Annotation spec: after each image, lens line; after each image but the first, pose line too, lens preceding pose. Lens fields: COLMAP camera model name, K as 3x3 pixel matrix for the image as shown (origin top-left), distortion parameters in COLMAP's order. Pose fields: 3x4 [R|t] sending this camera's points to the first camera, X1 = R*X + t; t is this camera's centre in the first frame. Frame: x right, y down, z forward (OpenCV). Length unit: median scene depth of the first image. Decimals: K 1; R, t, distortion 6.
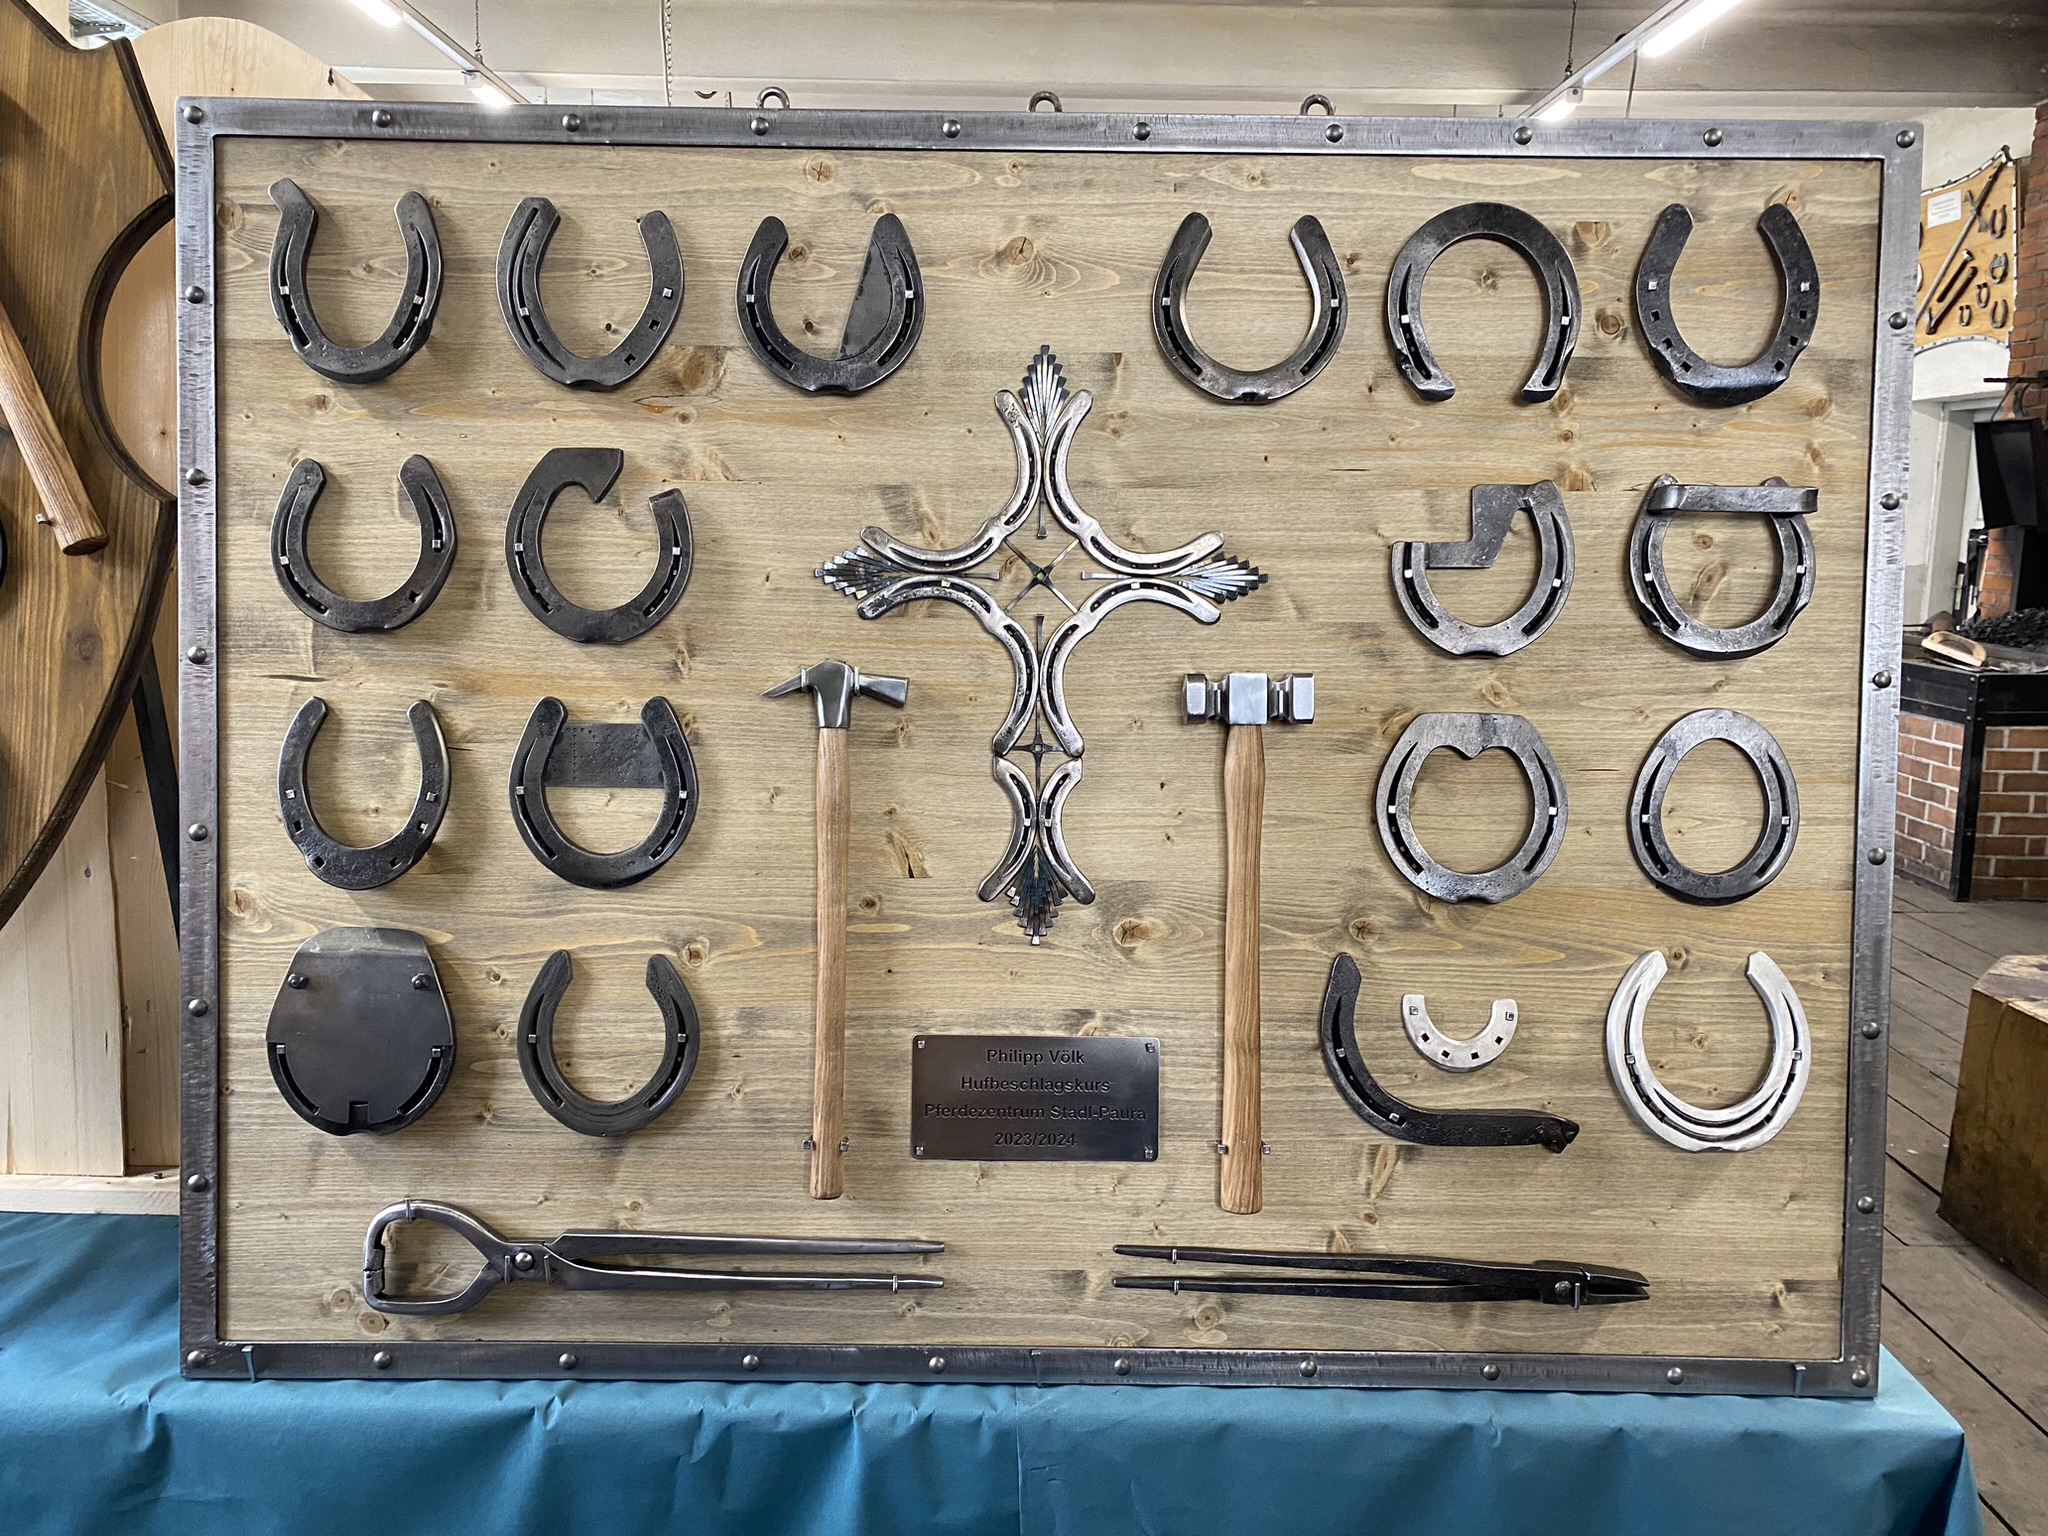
lens RADIAL K [[1543.2, 0, 1018.2], [0, 1543.2, 780.0], [0, 0, 1]] dist [0.012091, -0.008321]
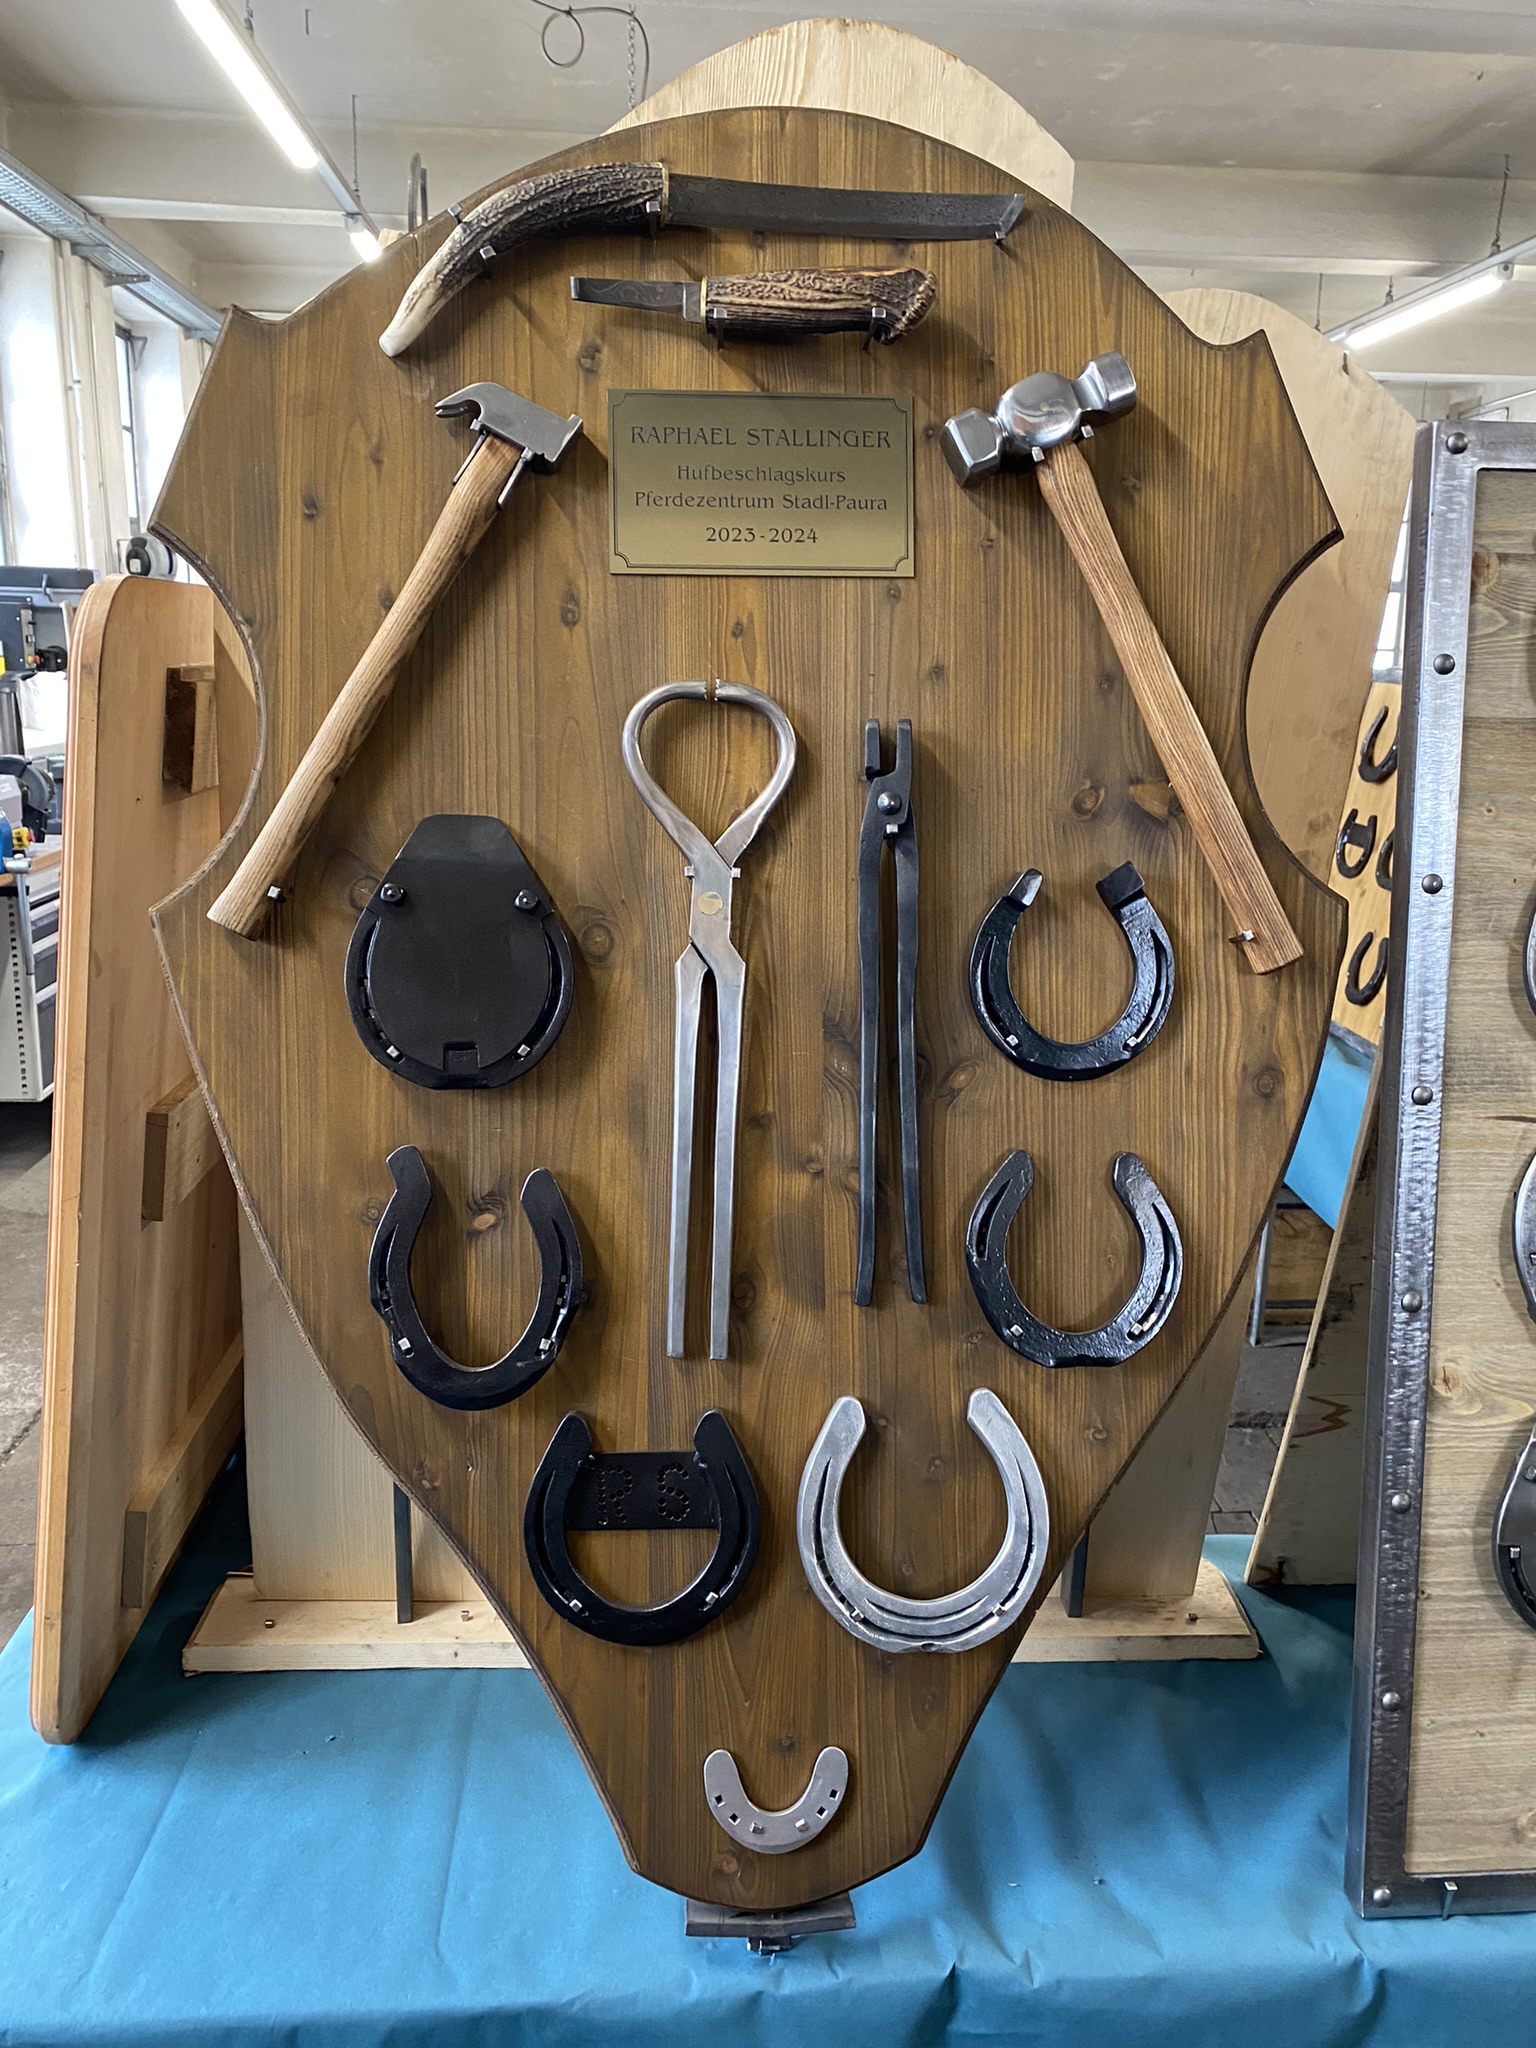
lens RADIAL K [[1543.2, 0, 768.0], [0, 1543.2, 1024.0], [0, 0, 1]] dist [0.012091, -0.008321]
pose [[0.997773, -0.007814, 0.066244, -0.930905], [0.003833, 0.998190, 0.060014, -0.169582], [-0.066593, -0.059626, 0.995997, 0.186302]]
